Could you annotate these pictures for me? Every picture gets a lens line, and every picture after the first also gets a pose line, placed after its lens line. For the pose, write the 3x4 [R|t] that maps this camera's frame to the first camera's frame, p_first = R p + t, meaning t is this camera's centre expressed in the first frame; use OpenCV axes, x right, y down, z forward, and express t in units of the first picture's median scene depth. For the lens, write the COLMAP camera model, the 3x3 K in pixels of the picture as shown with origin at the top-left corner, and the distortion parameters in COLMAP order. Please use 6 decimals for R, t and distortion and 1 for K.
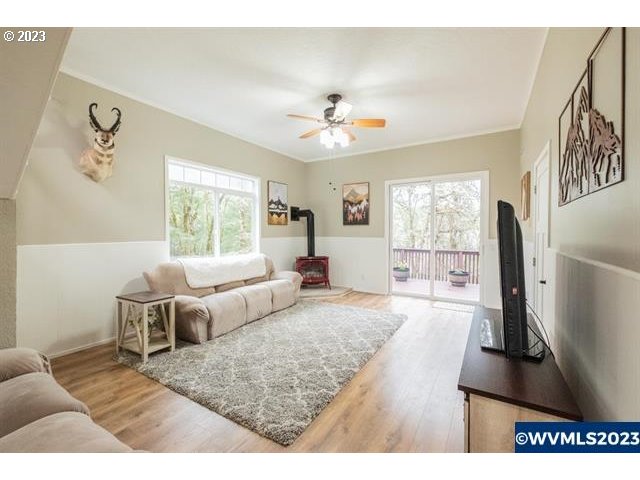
lens RADIAL K [[271.6, 0, 322.7], [0, 271.6, 236.8], [0, 0, 1]] dist [0.003058, 0.000088]
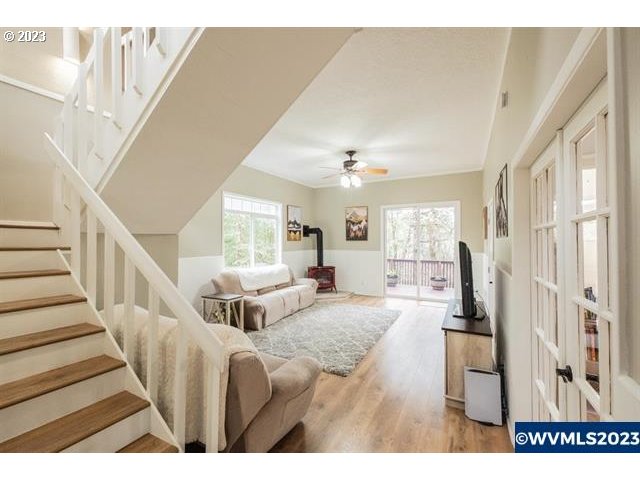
lens RADIAL K [[271.6, 0, 318.8], [0, 271.6, 240.6], [0, 0, 1]] dist [0.003058, 0.000088]
pose [[0.998521, -0.001921, 0.054340, -0.163596], [0.002930, 0.999825, -0.018493, -0.029124], [-0.054295, 0.018625, 0.998351, -0.307924]]
